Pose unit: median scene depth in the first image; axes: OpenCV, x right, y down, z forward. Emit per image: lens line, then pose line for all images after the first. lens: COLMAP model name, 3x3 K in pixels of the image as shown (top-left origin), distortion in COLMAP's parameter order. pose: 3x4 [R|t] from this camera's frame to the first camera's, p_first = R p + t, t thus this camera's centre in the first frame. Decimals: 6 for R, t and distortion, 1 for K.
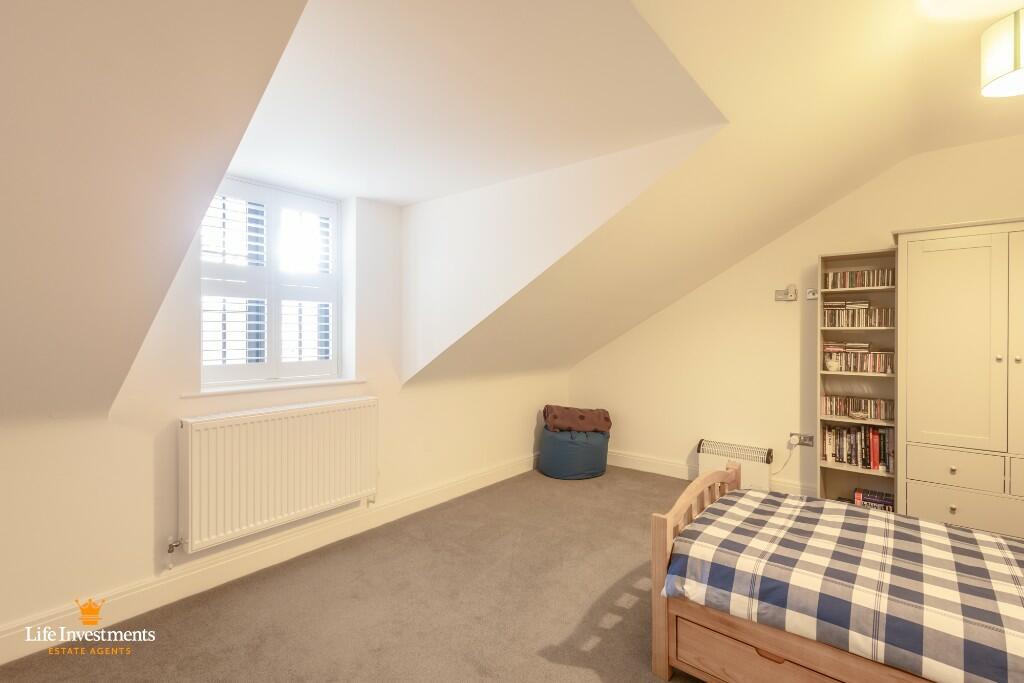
lens RADIAL K [[467.2, 0, 513.8], [0, 467.2, 338.5], [0, 0, 1]] dist [0.006117, -0.000081]
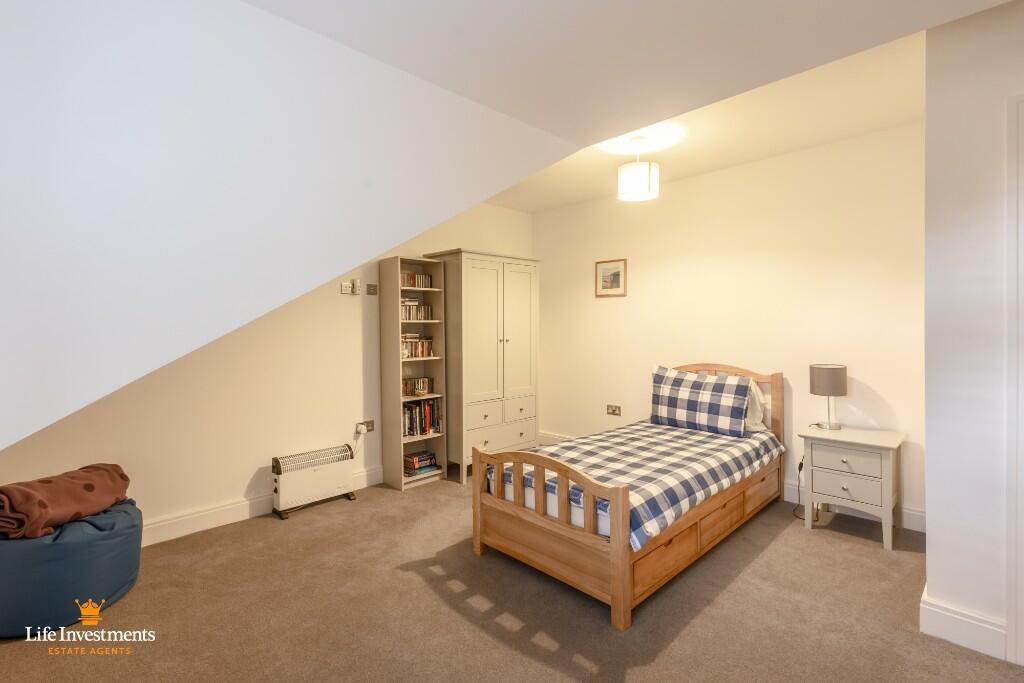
lens RADIAL K [[467.2, 0, 513.8], [0, 467.2, 338.5], [0, 0, 1]] dist [0.006117, -0.000081]
pose [[0.101500, -0.029545, 0.994397, -0.447729], [0.022324, 0.999375, 0.027415, -0.005410], [-0.994585, 0.019416, 0.102096, 0.629134]]
